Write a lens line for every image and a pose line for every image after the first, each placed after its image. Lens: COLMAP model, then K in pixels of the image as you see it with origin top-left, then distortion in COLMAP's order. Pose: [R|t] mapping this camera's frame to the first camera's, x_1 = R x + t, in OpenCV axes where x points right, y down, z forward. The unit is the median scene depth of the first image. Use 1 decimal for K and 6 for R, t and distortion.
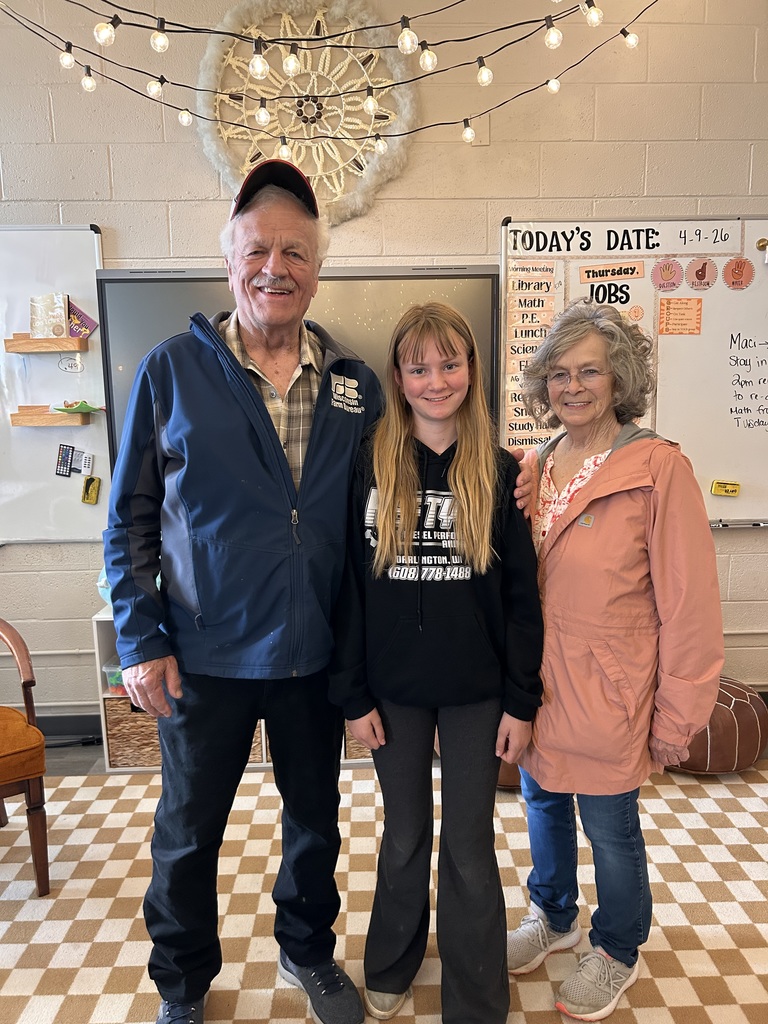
lens RADIAL K [[778.4, 0, 385.1], [0, 778.4, 512.2], [0, 0, 1]] dist [-0.001325, -0.000568]
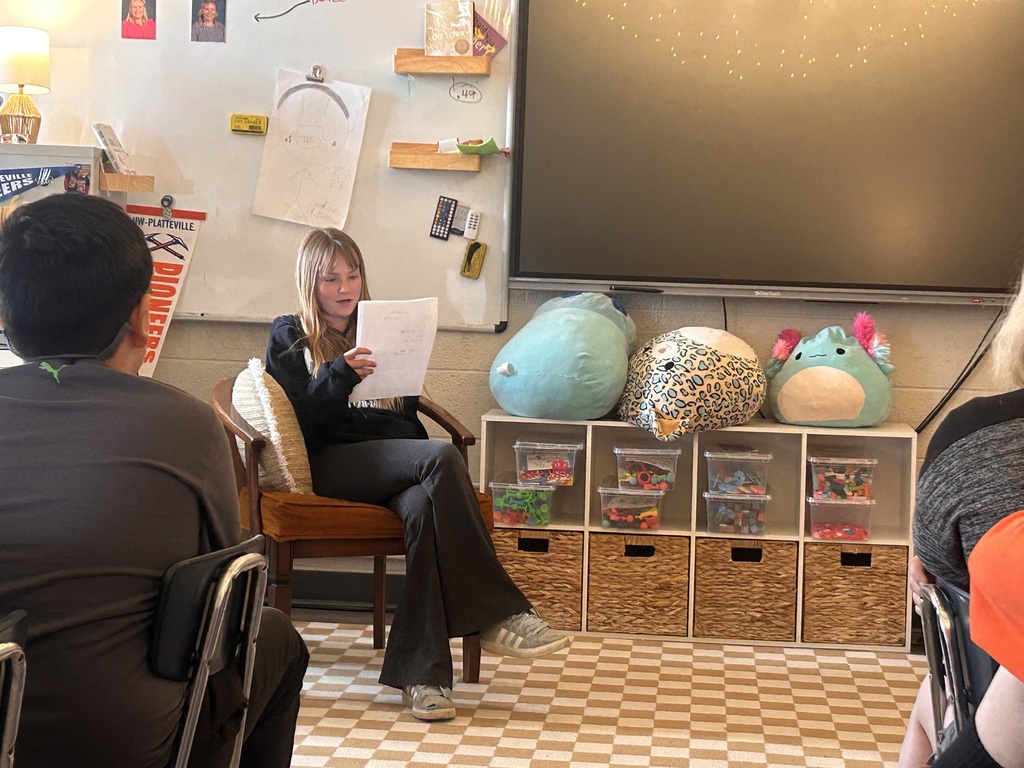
lens RADIAL K [[2116.6, 0, 511.8], [0, 2116.6, 383.9], [0, 0, 1]] dist [0.082340, 0.000000]
pose [[0.992032, 0.055850, -0.112932, -0.110684], [-0.066027, 0.993888, -0.088475, 0.278678], [0.107300, 0.095227, 0.989656, -1.034656]]
